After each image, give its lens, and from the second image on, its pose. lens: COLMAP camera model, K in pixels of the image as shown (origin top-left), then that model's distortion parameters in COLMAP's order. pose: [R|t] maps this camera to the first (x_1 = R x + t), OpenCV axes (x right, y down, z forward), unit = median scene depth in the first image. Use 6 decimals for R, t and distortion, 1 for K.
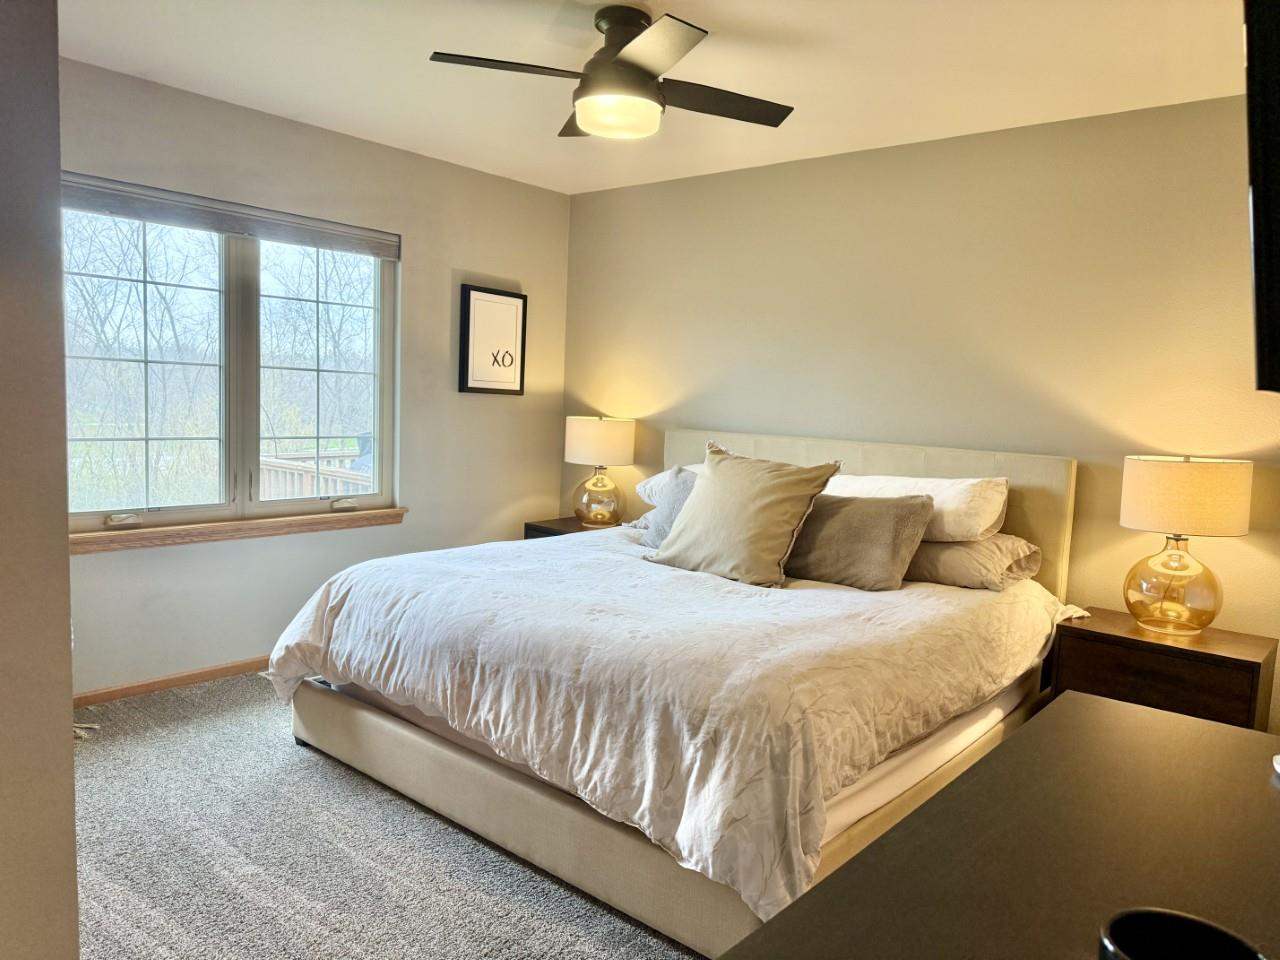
lens RADIAL K [[897.2, 0, 640.0], [0, 897.2, 480.0], [0, 0, 1]] dist [0.136560, -0.234421]
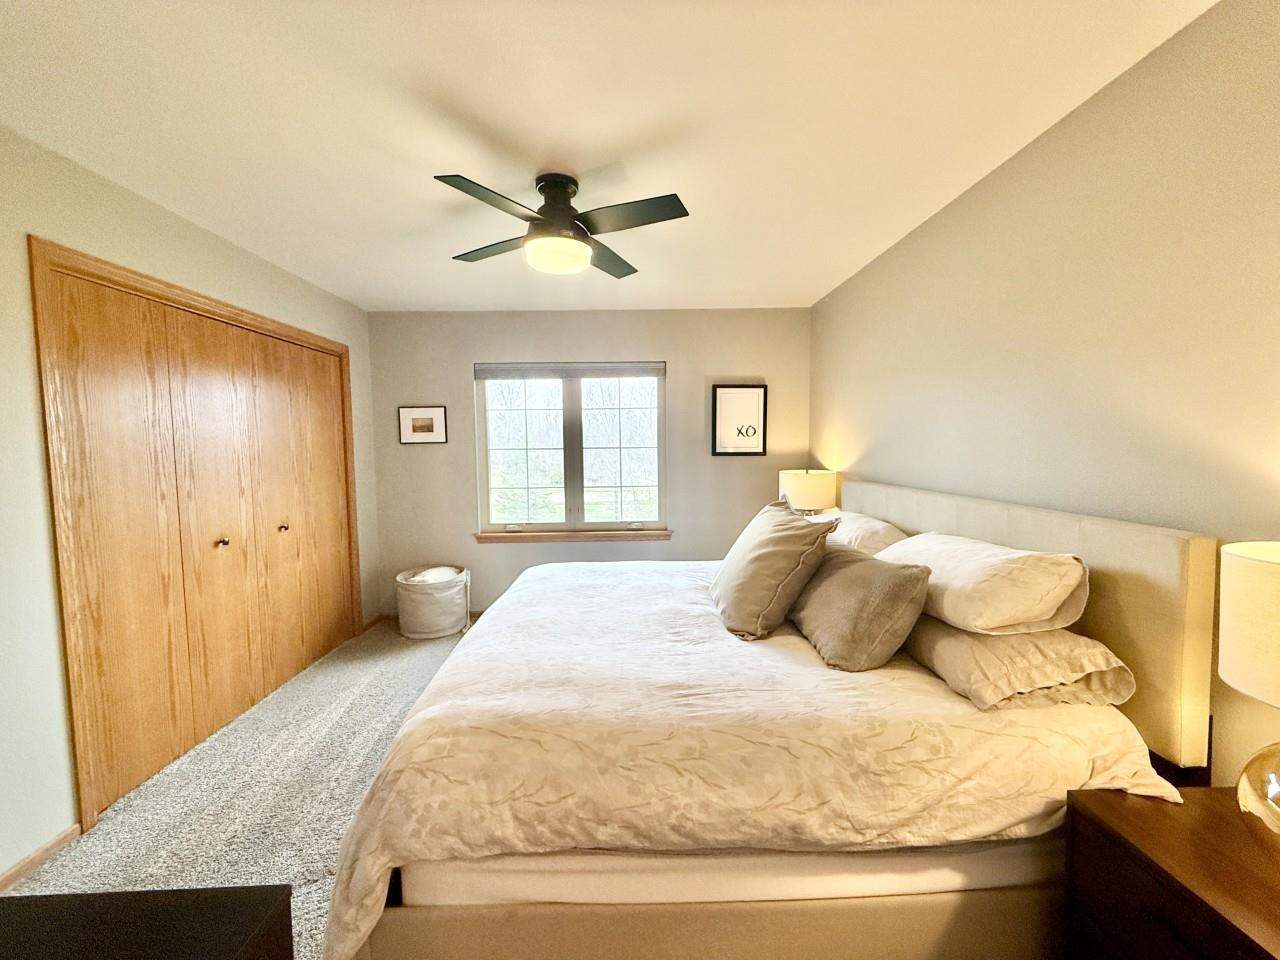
lens RADIAL K [[514.6, 0, 640.2], [0, 514.6, 475.2], [0, 0, 1]] dist [0.000339, -0.000025]
pose [[0.665172, -0.006841, -0.746659, 0.466860], [-0.032373, 0.998754, -0.037990, -0.038149], [0.745988, 0.049442, 0.664122, 0.454815]]
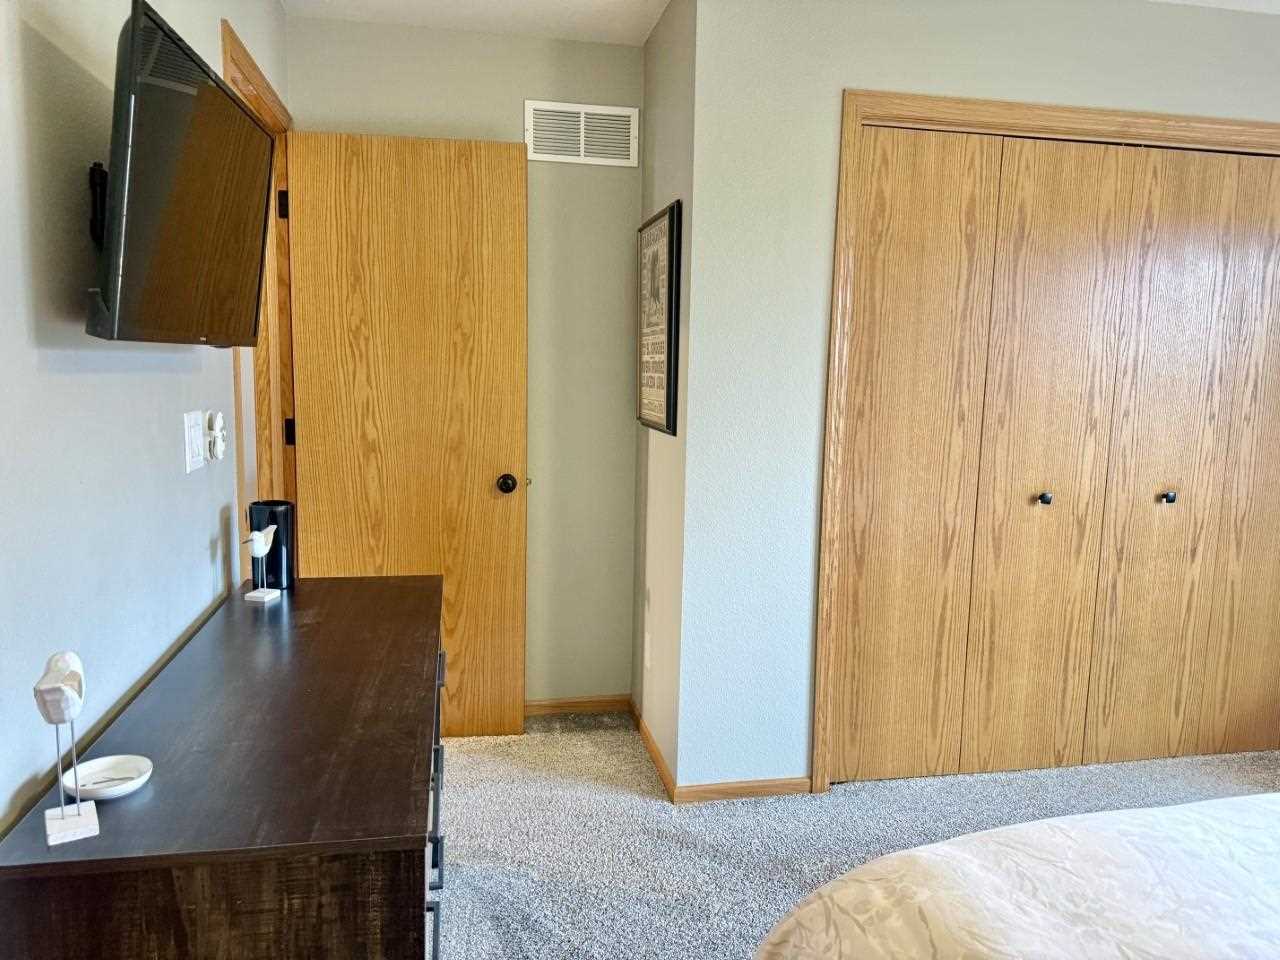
lens RADIAL K [[897.2, 0, 640.0], [0, 897.2, 480.0], [0, 0, 1]] dist [0.136560, -0.234421]
pose [[-0.617037, 0.042736, -0.785773, 0.410465], [-0.124084, 0.980749, 0.150778, -0.047928], [0.777090, 0.190538, -0.599856, 0.699438]]
